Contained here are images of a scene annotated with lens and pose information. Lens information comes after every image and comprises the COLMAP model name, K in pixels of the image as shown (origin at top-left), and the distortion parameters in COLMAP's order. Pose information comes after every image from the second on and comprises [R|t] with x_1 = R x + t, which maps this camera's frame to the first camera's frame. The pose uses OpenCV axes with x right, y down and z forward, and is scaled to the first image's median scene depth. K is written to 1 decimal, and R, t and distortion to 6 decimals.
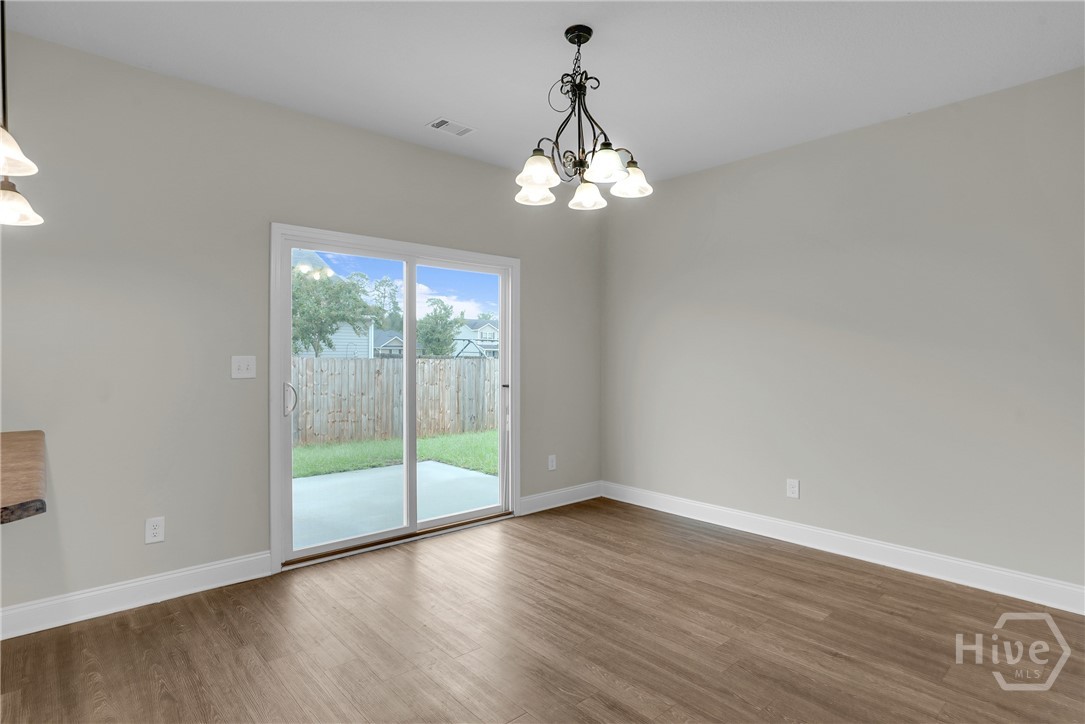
lens RADIAL K [[555.2, 0, 549.9], [0, 555.2, 360.6], [0, 0, 1]] dist [-0.020604, 0.001320]
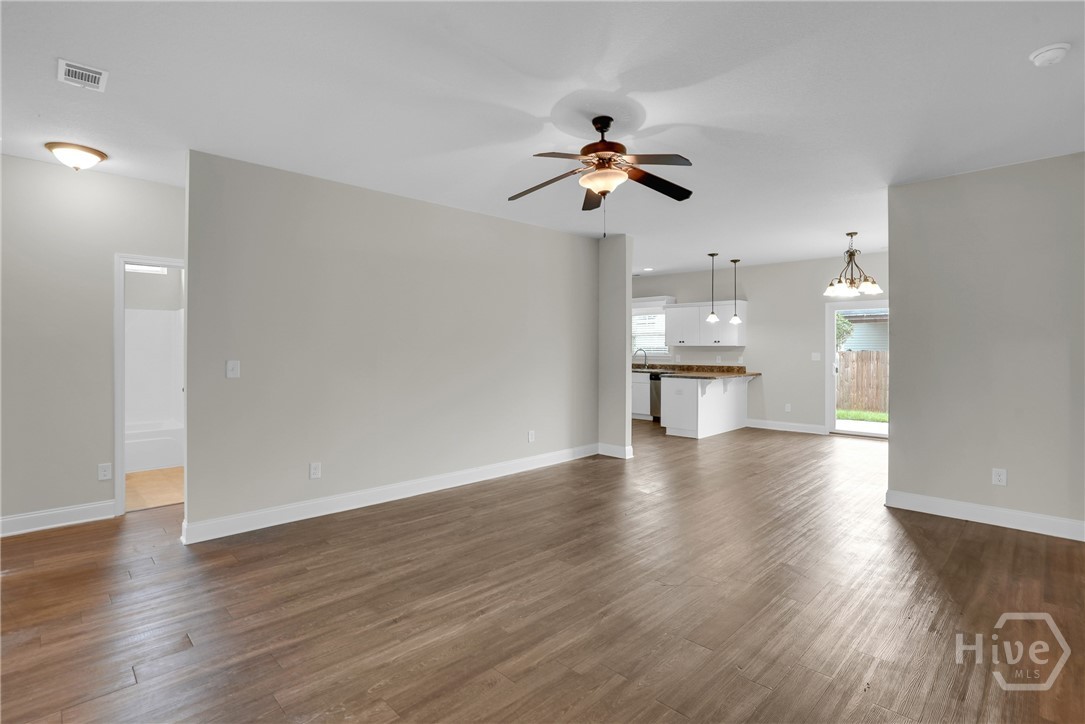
lens RADIAL K [[511.6, 0, 534.3], [0, 511.6, 348.7], [0, 0, 1]] dist [-0.004719, -0.000671]
pose [[0.015780, -0.005228, -0.999862, 1.870273], [-0.004343, 0.999977, -0.005297, -0.009966], [0.999866, 0.004426, 0.015756, -0.437982]]
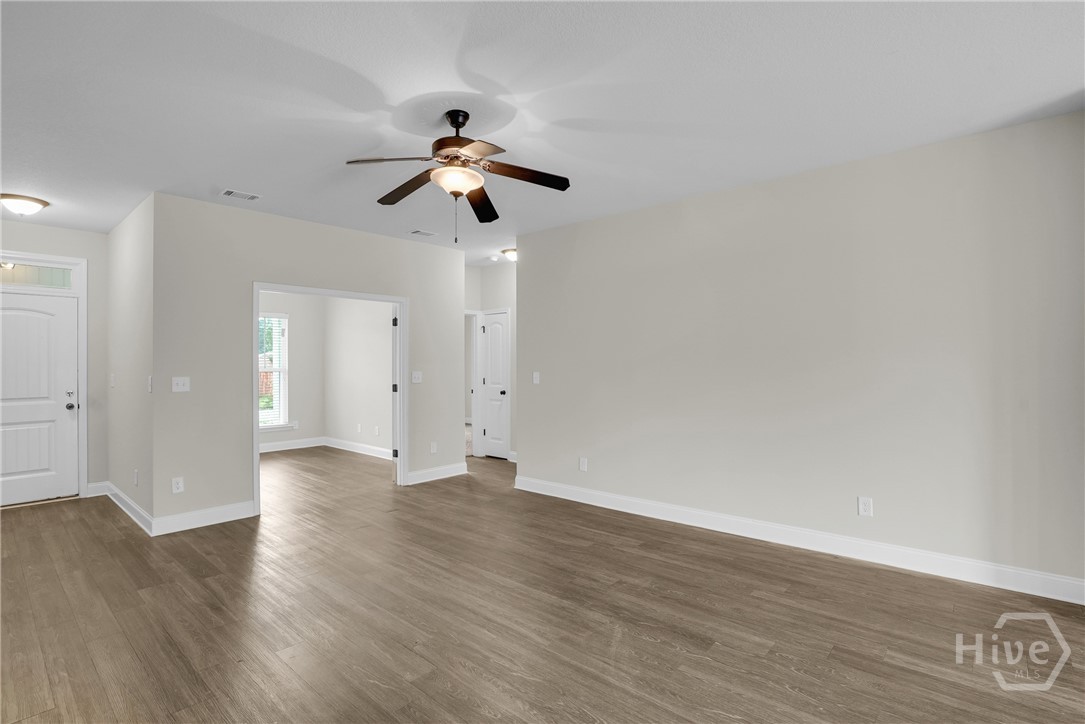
lens RADIAL K [[526.6, 0, 535.4], [0, 526.6, 361.5], [0, 0, 1]] dist [-0.013516, 0.000552]
pose [[-0.995129, 0.004114, -0.098495, 0.898898], [0.004335, 0.999989, -0.002031, -0.017077], [0.098485, -0.002448, -0.995135, 0.584658]]
